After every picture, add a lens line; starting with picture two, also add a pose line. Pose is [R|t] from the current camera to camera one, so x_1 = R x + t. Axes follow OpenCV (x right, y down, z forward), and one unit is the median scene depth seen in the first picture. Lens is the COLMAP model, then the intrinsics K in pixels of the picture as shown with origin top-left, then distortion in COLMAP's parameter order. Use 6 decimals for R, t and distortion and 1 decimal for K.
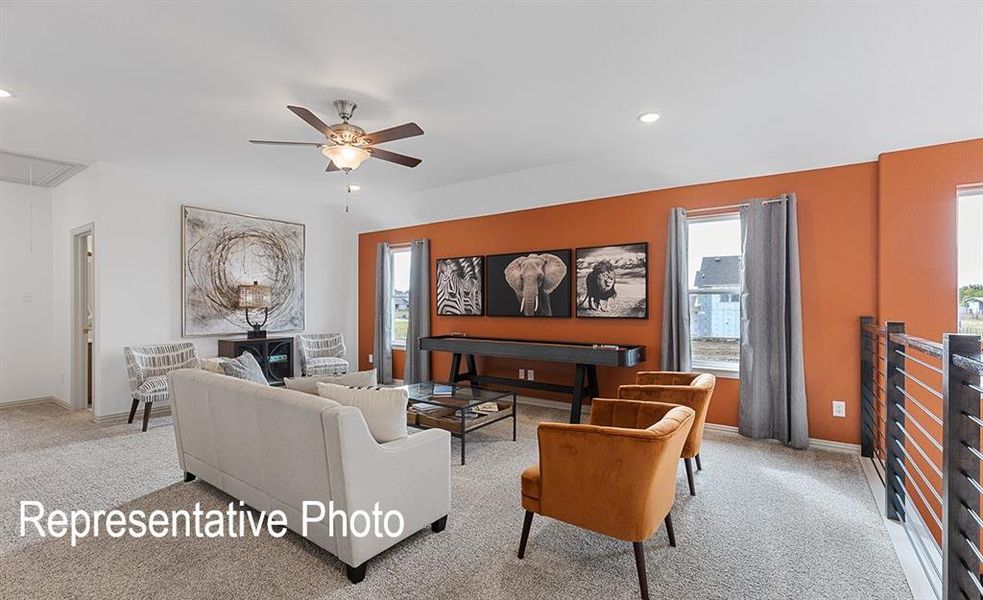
lens RADIAL K [[437.9, 0, 495.3], [0, 437.9, 298.8], [0, 0, 1]] dist [0.000516, -0.000290]
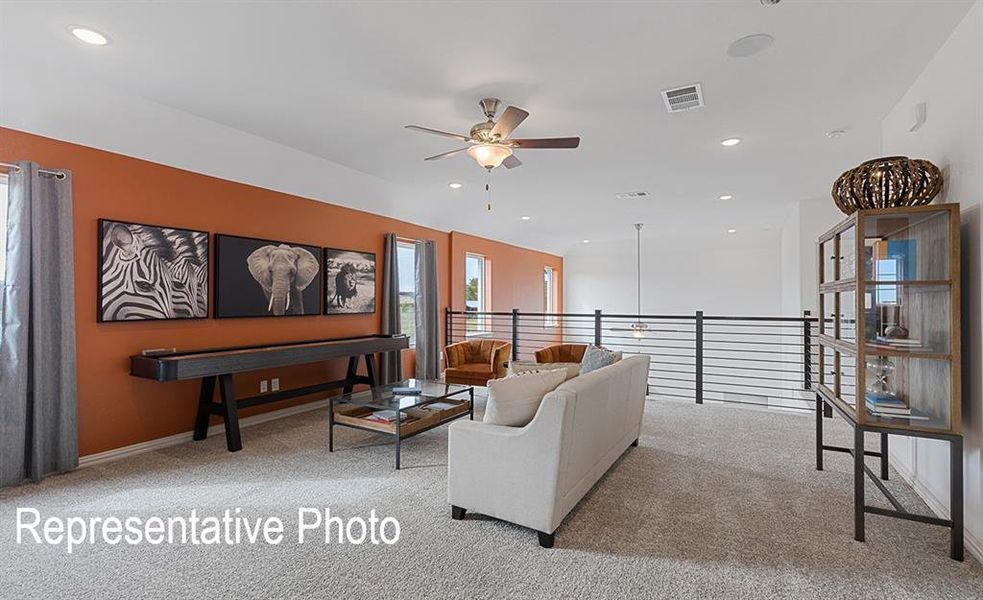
lens RADIAL K [[437.9, 0, 495.3], [0, 437.9, 298.8], [0, 0, 1]] dist [0.000516, -0.000290]
pose [[-0.090945, 0.017753, 0.995698, -0.815000], [0.005395, 0.999835, -0.017334, 0.023489], [-0.995841, 0.003795, -0.091025, 0.649874]]
